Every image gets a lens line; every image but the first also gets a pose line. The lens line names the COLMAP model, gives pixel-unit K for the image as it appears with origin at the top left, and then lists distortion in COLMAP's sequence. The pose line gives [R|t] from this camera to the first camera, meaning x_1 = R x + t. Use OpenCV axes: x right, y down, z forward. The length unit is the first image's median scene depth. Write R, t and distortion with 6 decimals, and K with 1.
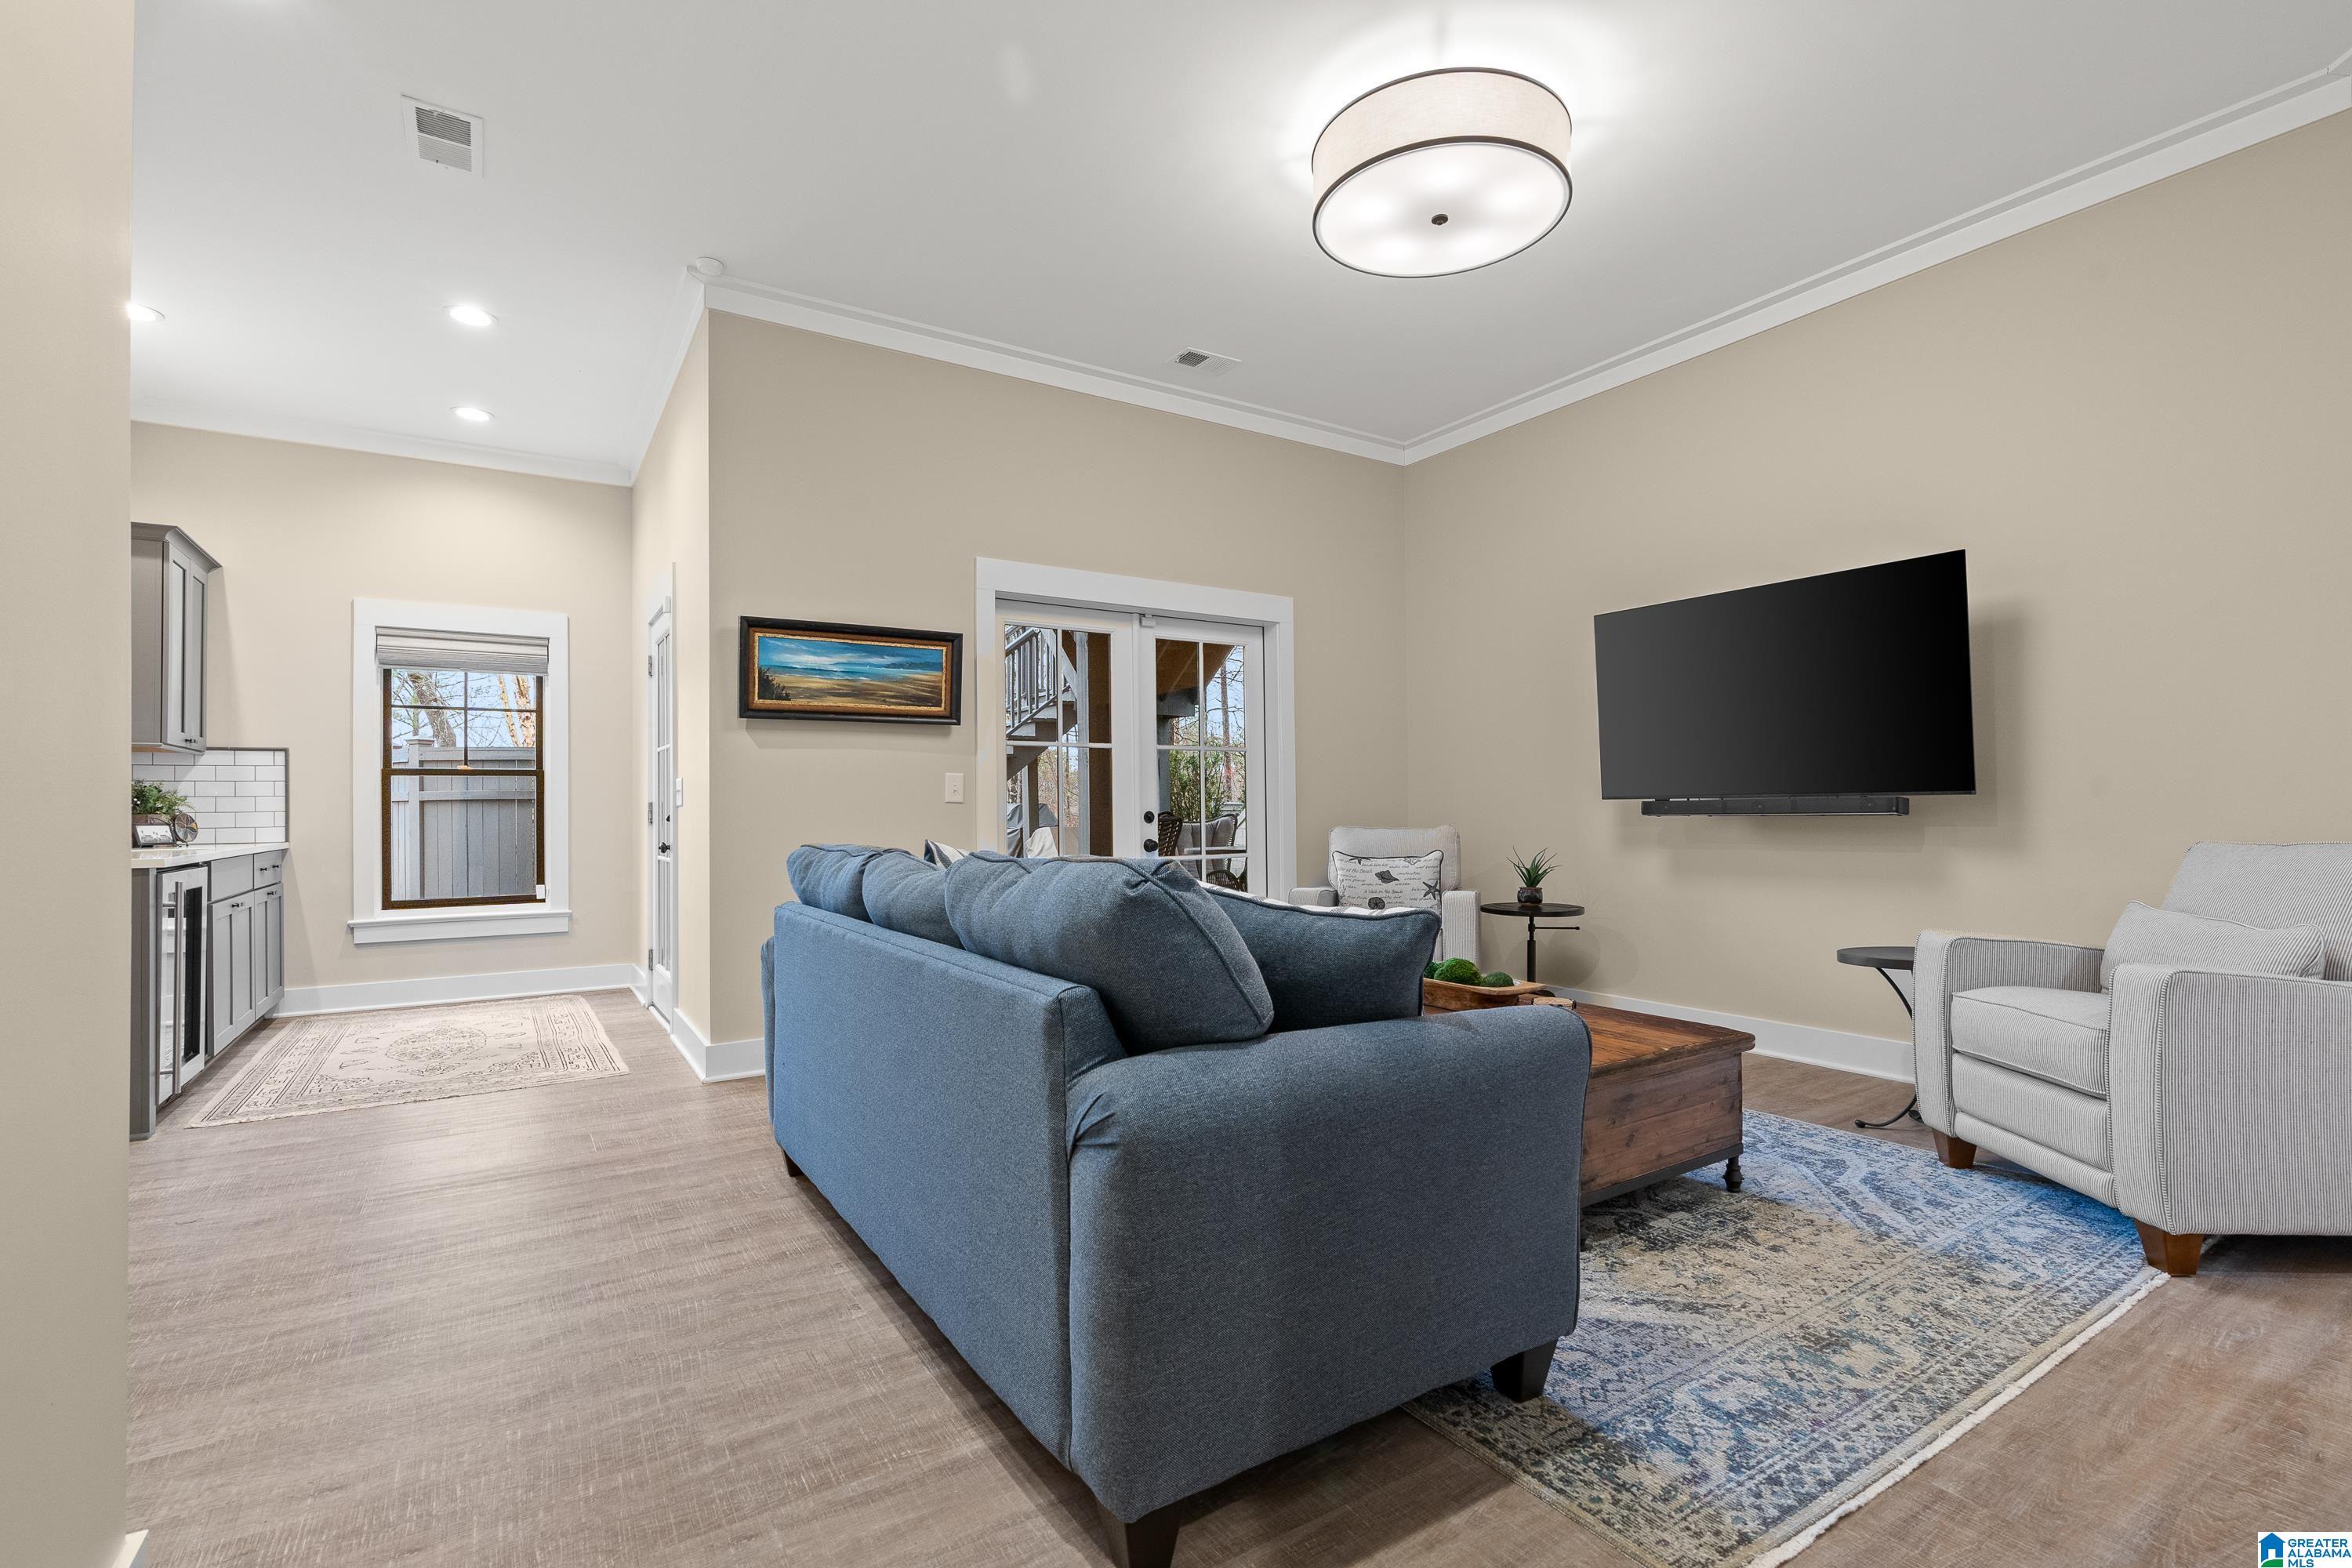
lens RADIAL K [[1074.3, 0, 1179.6], [0, 1074.3, 809.6], [0, 0, 1]] dist [-0.000556, 0.000295]
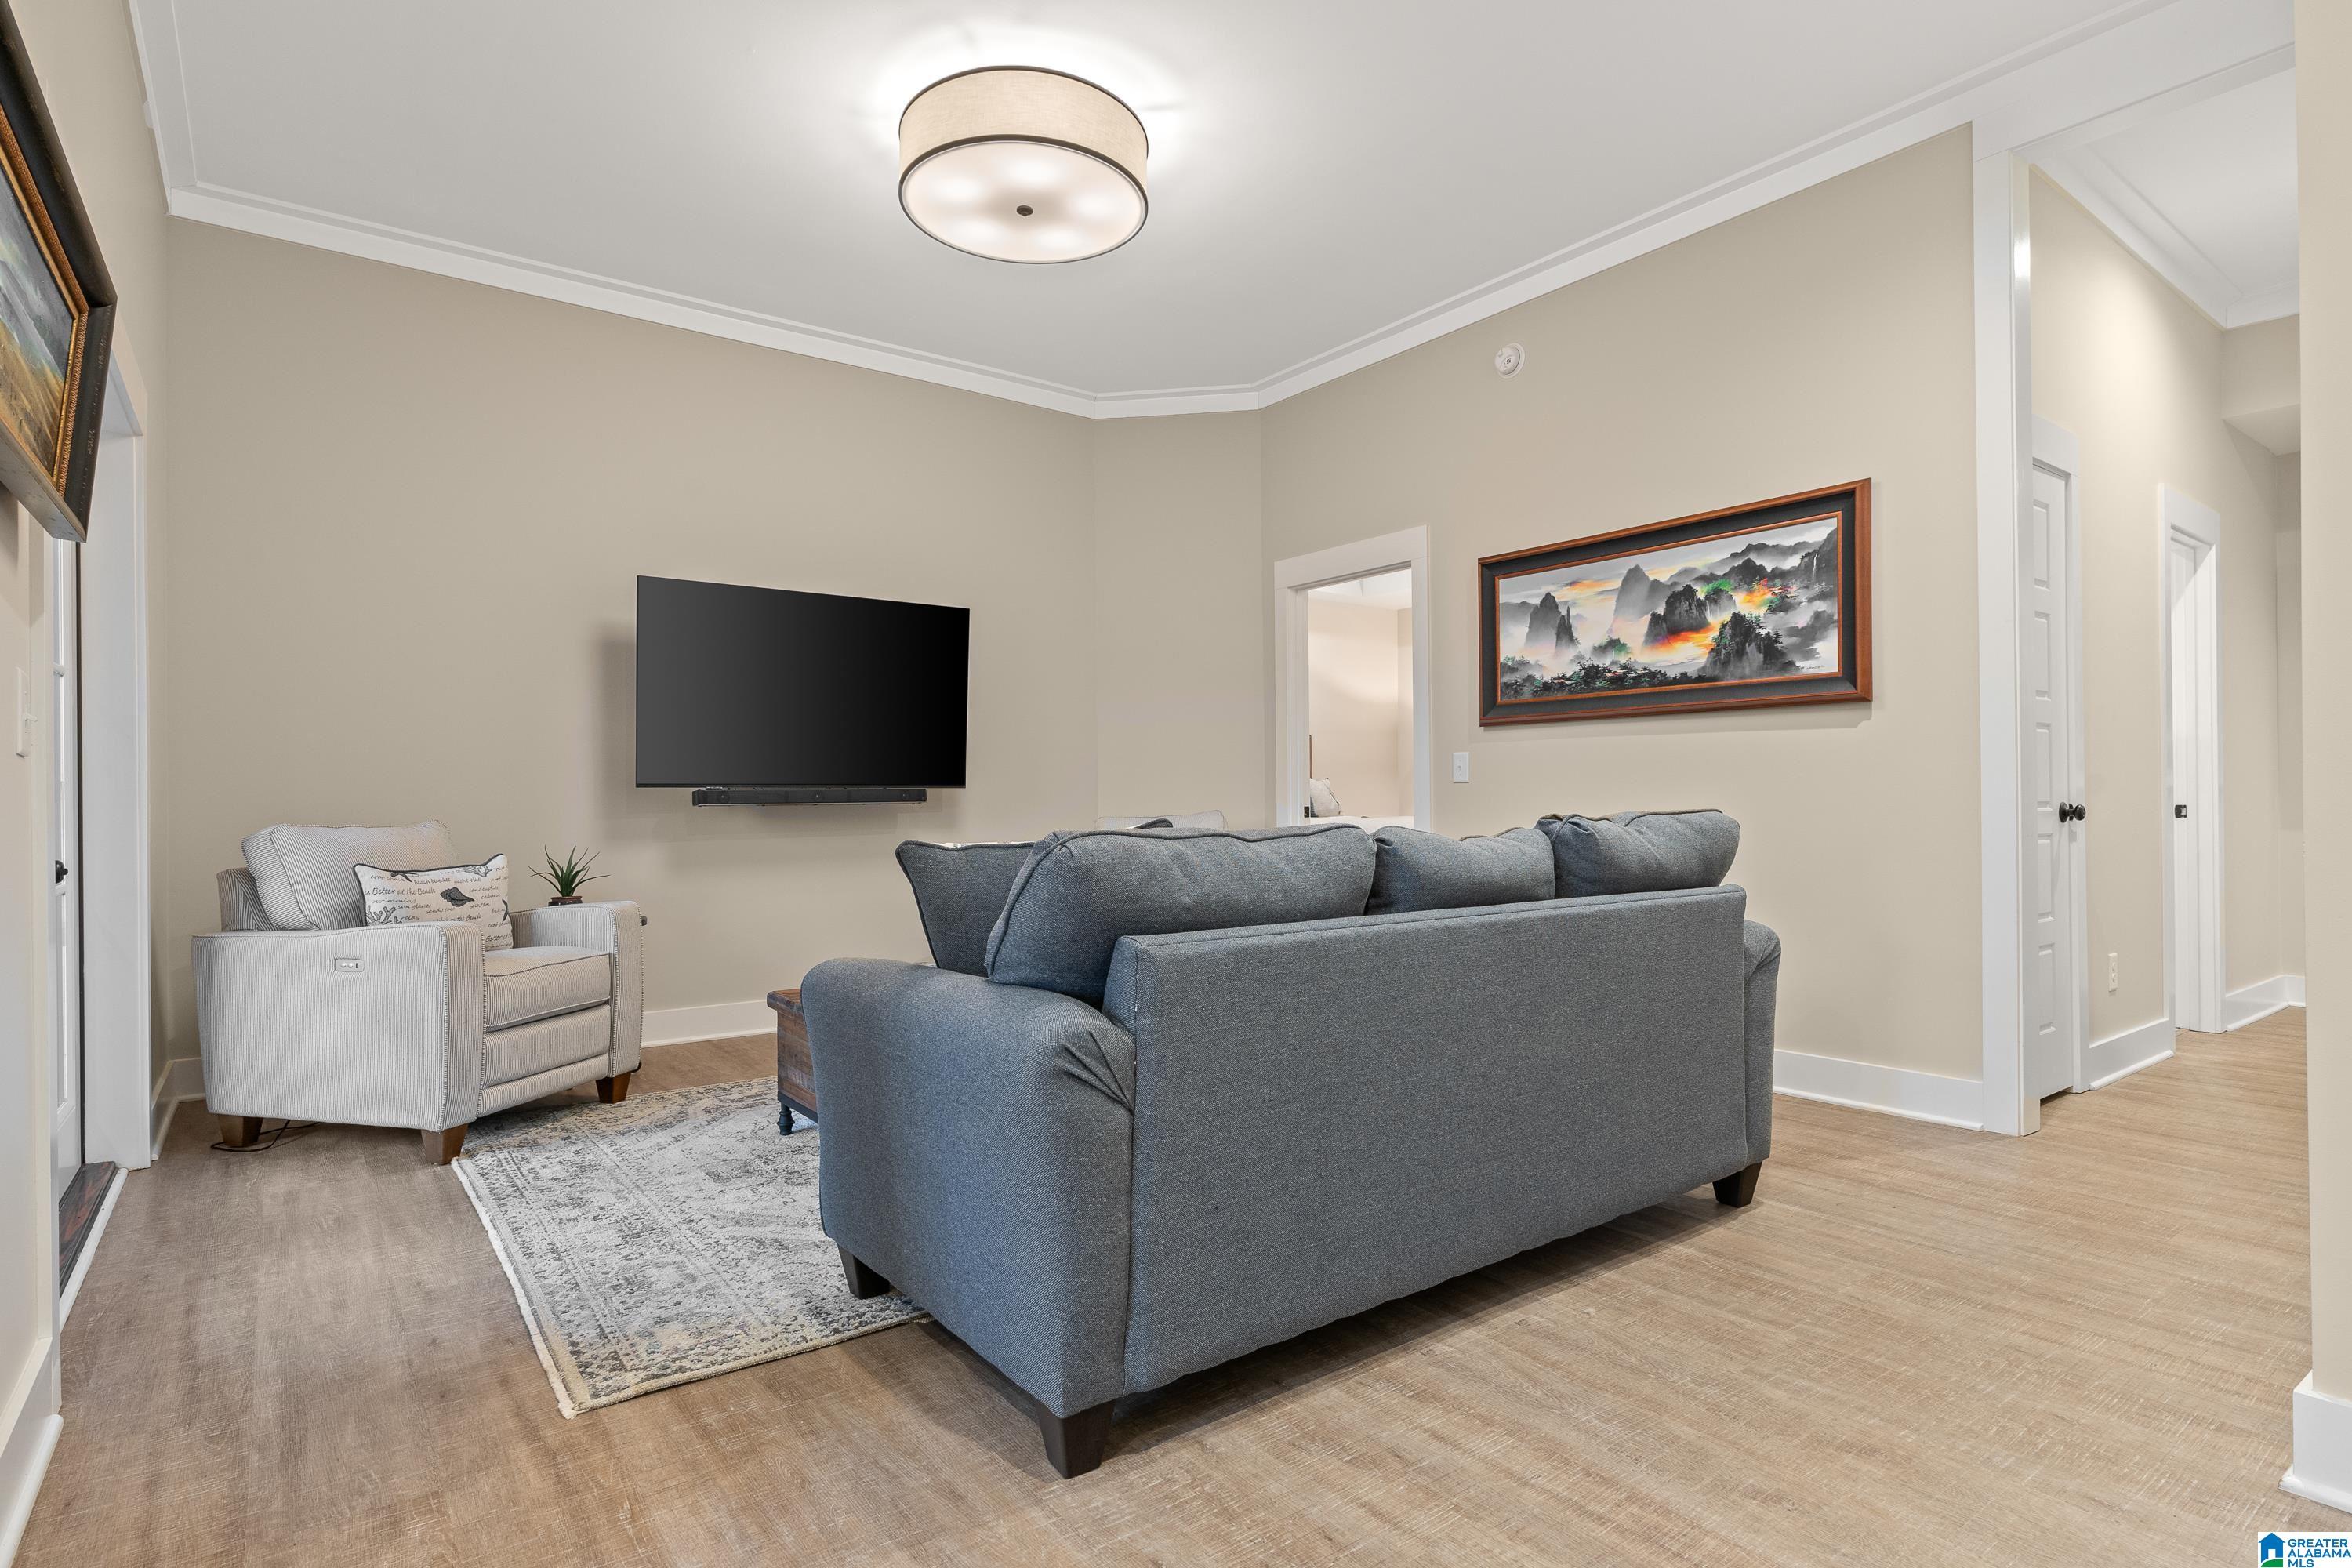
lens RADIAL K [[1185.5, 0, 1175.6], [0, 1185.5, 808.2], [0, 0, 1]] dist [-0.004877, -0.000674]
pose [[-0.073769, 0.005210, 0.997262, -1.053364], [0.010292, 0.999937, -0.004462, 0.028895], [-0.997222, 0.009934, -0.073818, 1.126083]]
